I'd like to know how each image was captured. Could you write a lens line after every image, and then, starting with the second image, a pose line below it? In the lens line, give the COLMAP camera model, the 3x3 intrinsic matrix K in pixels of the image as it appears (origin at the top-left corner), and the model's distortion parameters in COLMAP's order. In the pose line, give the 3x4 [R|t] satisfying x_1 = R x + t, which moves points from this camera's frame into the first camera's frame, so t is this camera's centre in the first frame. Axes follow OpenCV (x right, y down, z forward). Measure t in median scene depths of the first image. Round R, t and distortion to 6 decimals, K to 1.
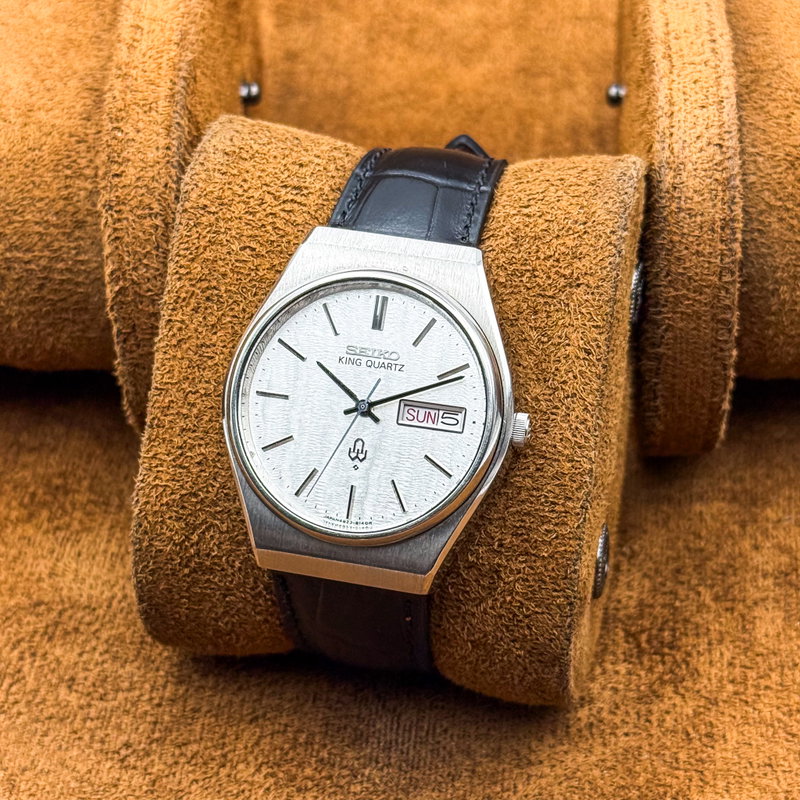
lens RADIAL K [[2013.9, 0, 388.4], [0, 2013.9, 399.9], [0, 0, 1]] dist [0.142305, 0.959482]
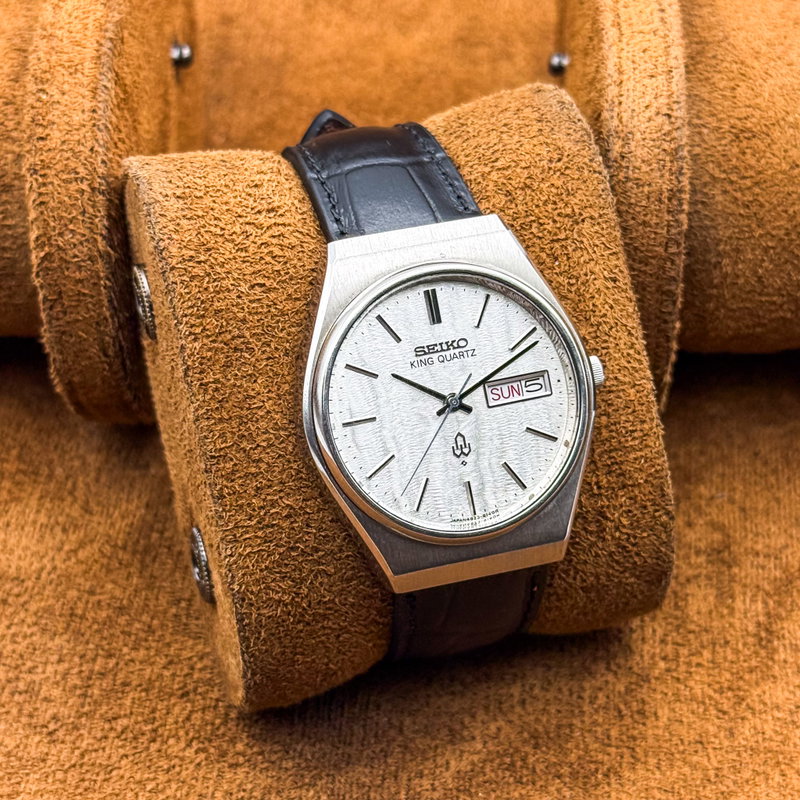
lens RADIAL K [[2013.9, 0, 388.4], [0, 2013.9, 399.9], [0, 0, 1]] dist [0.142305, 0.959482]
pose [[0.869295, -0.326208, 0.371369, -0.389941], [0.303577, 0.945258, 0.119700, -0.120505], [-0.390087, 0.008685, 0.920737, 0.104336]]
